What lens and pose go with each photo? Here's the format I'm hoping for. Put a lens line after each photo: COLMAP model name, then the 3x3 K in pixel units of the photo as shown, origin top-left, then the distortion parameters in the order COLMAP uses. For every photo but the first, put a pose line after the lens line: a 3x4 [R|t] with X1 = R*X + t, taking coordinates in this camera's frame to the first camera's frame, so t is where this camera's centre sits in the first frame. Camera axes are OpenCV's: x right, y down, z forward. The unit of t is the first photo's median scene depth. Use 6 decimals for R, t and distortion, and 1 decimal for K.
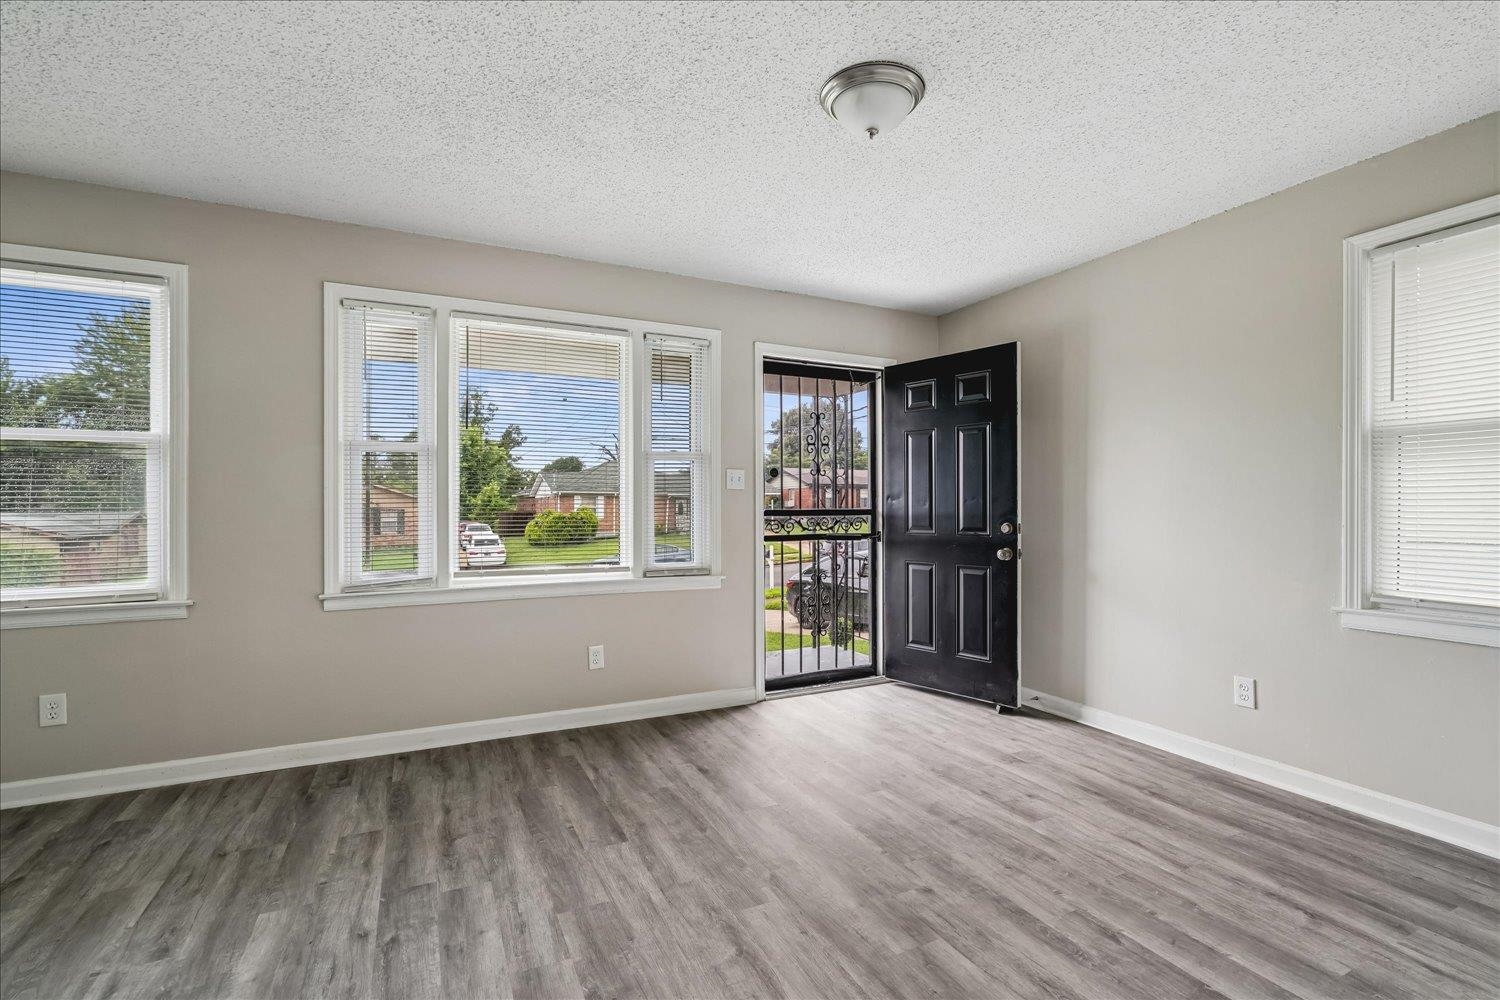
lens RADIAL K [[681.4, 0, 748.9], [0, 681.4, 511.4], [0, 0, 1]] dist [0.000780, 0.000262]
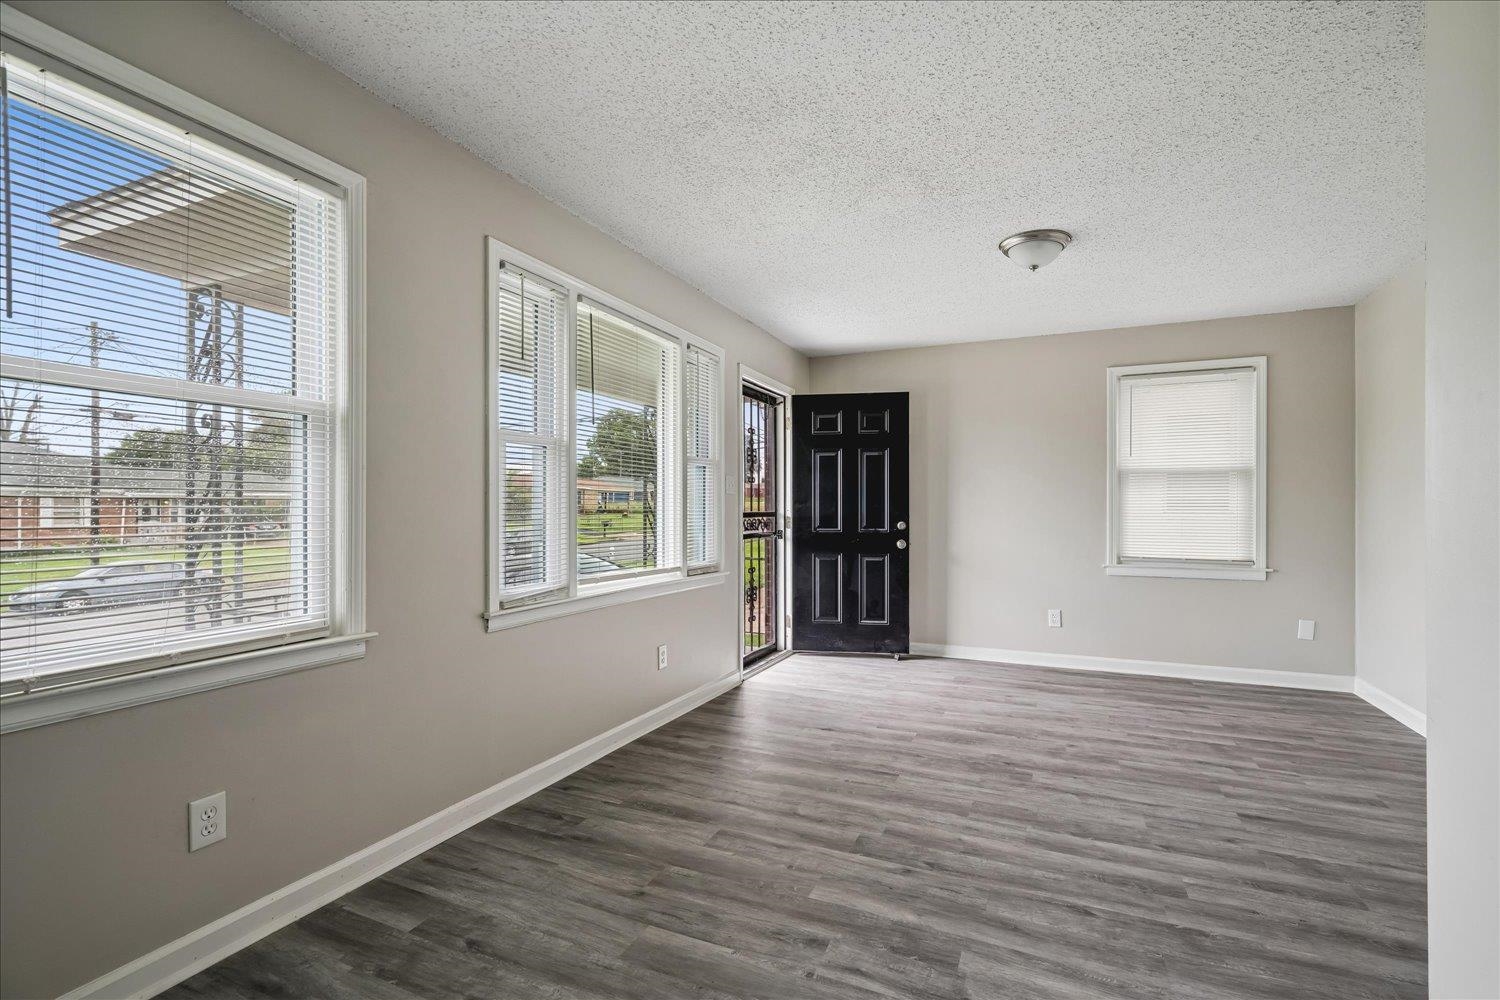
lens RADIAL K [[686.9, 0, 750.0], [0, 686.9, 507.7], [0, 0, 1]] dist [-0.002064, -0.000152]
pose [[0.767623, 0.005880, 0.640875, -1.044040], [0.001051, 0.999945, -0.010433, 0.004707], [-0.640901, 0.008683, 0.767574, 0.175622]]
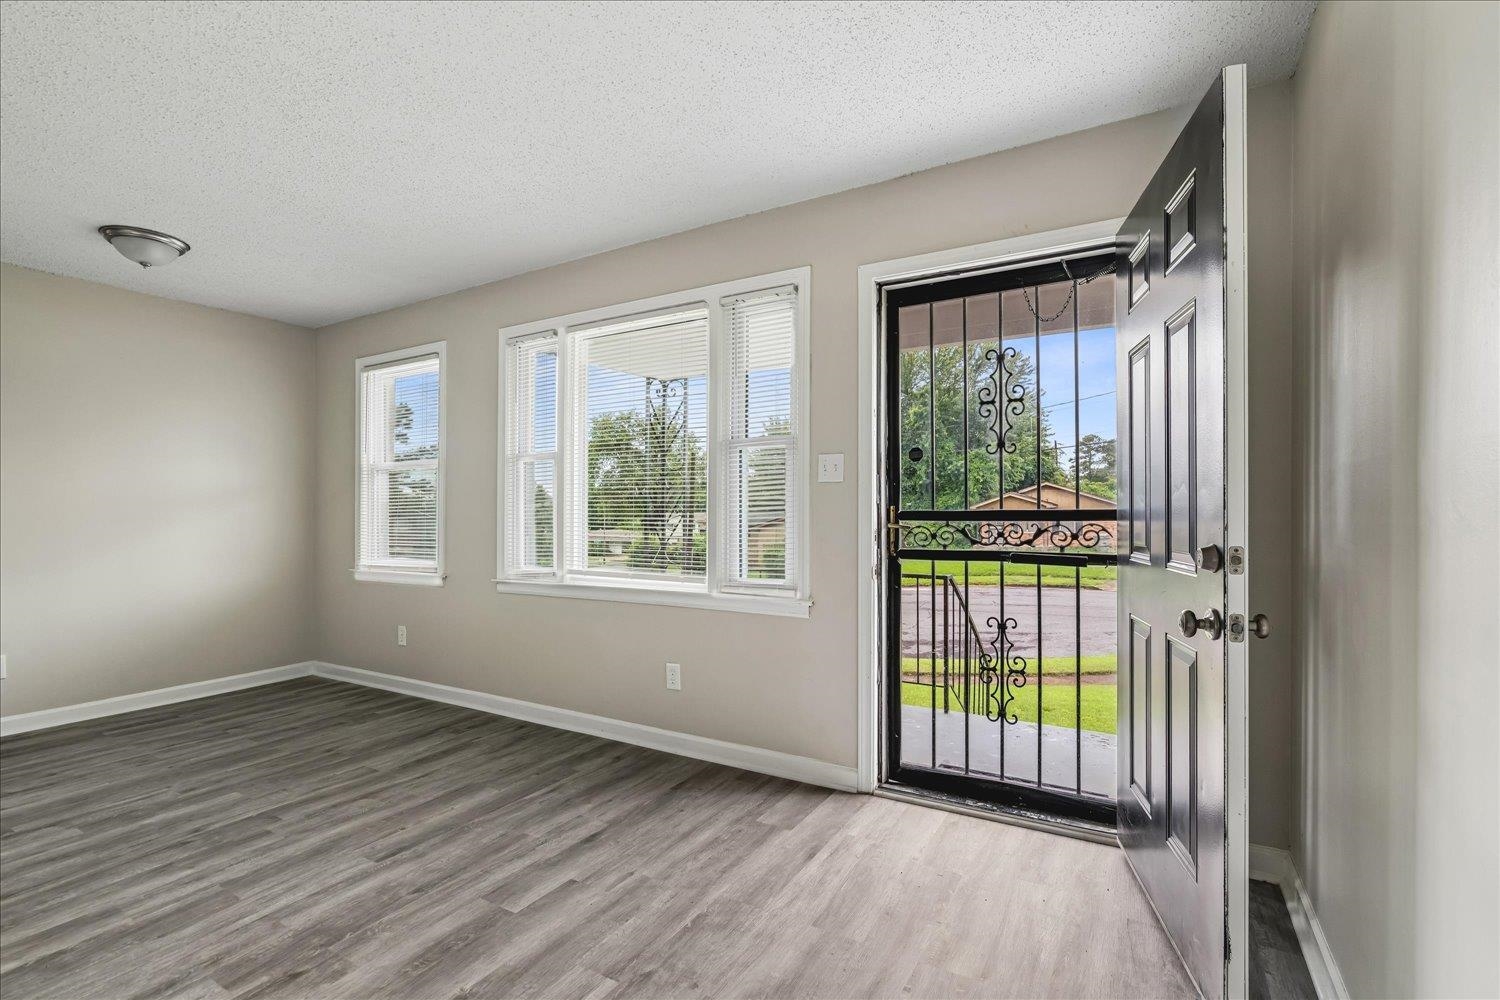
lens RADIAL K [[686.9, 0, 750.0], [0, 686.9, 507.7], [0, 0, 1]] dist [-0.002064, -0.000152]
pose [[0.554213, -0.004680, -0.832362, 0.779948], [-0.001848, 0.999975, -0.006853, -0.000580], [0.832373, 0.005336, 0.554190, 0.783436]]
